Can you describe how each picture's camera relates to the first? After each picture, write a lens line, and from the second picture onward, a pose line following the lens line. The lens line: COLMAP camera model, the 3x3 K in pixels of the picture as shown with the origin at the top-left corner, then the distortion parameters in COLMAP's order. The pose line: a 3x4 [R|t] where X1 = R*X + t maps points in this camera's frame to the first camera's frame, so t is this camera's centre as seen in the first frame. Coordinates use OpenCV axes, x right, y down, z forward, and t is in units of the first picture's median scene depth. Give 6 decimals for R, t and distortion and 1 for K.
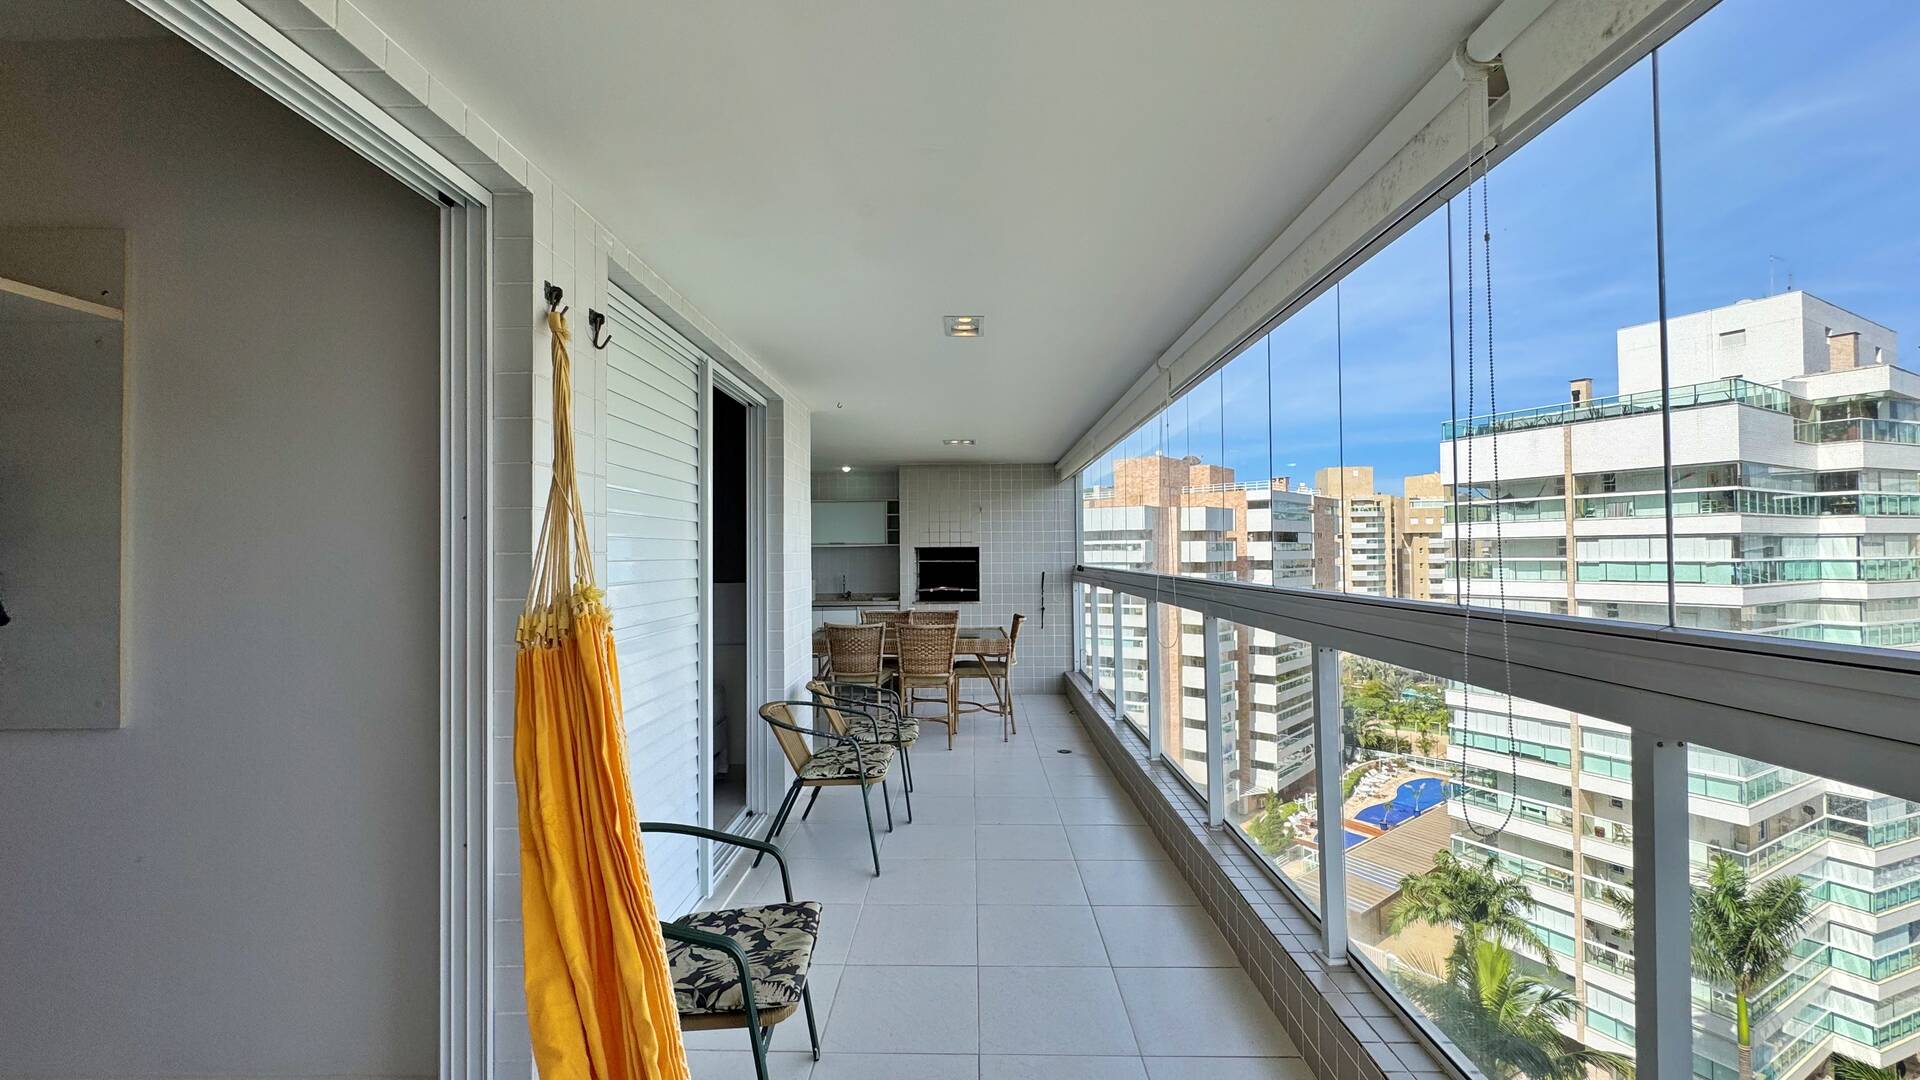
lens RADIAL K [[764.0, 0, 958.5], [0, 764.0, 540.9], [0, 0, 1]] dist [-0.003273, 0.000133]
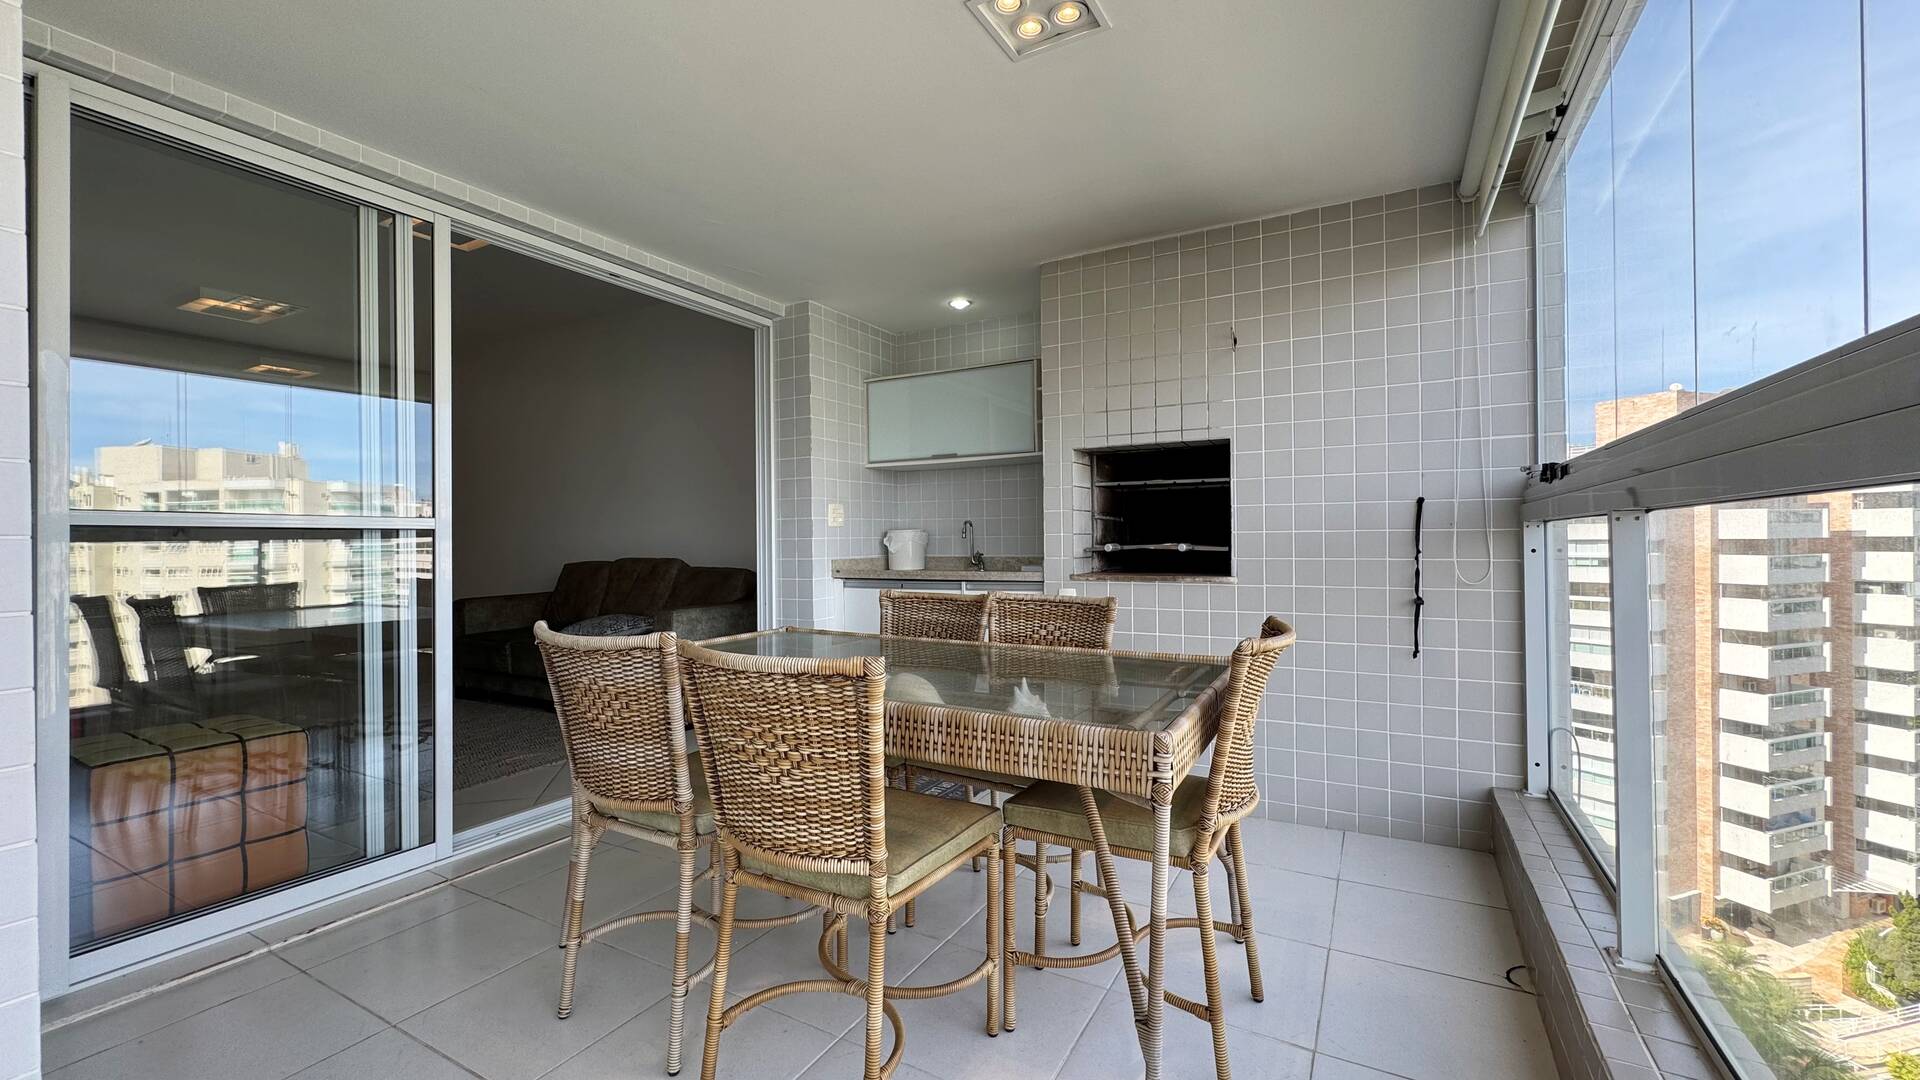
lens RADIAL K [[764.0, 0, 958.5], [0, 764.0, 540.9], [0, 0, 1]] dist [-0.003273, 0.000133]
pose [[0.881252, -0.000518, -0.472646, 0.019026], [0.012214, 0.999690, 0.021677, 0.010680], [0.472488, -0.024876, 0.880986, 0.124575]]
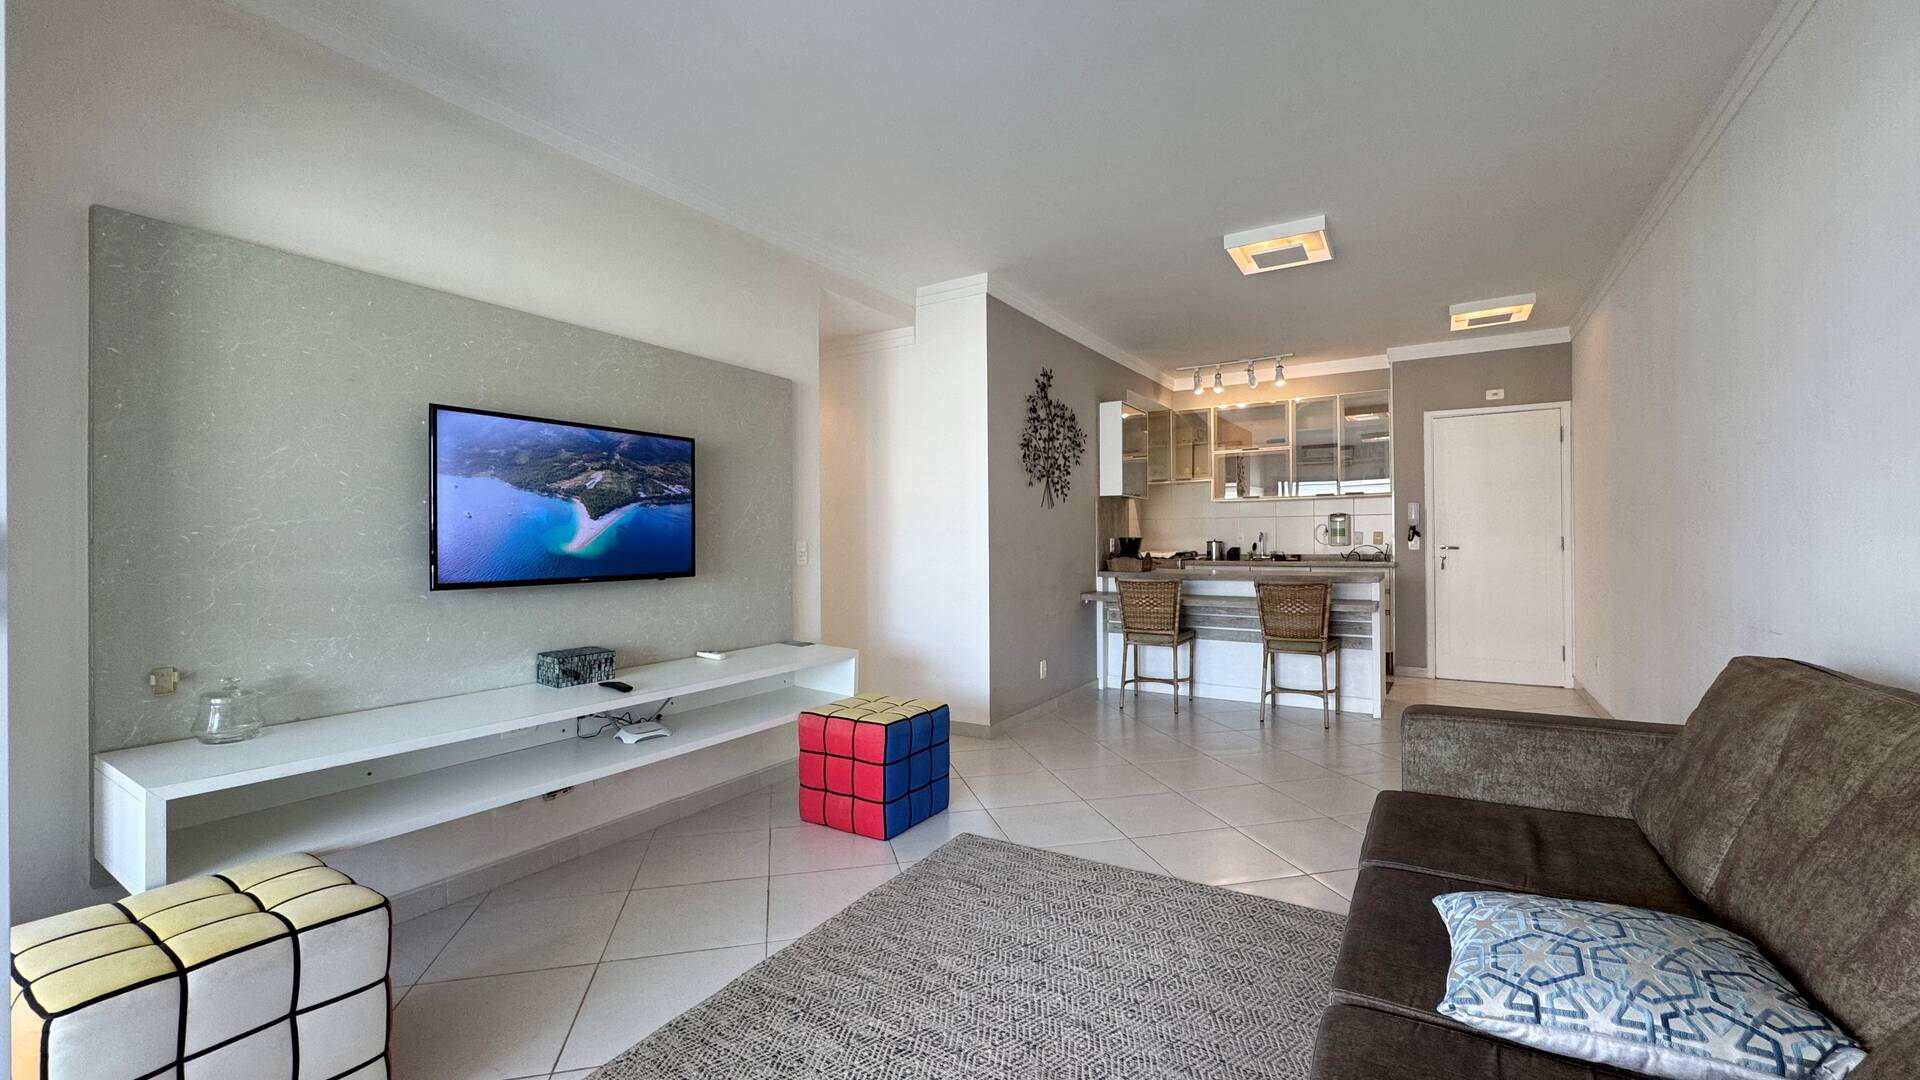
lens RADIAL K [[764.0, 0, 958.5], [0, 764.0, 540.9], [0, 0, 1]] dist [-0.003273, 0.000133]
pose [[-0.513939, 0.013273, -0.857724, -0.054563], [0.026438, 0.999650, -0.000372, 0.008524], [0.857419, -0.022867, -0.514110, 0.205844]]
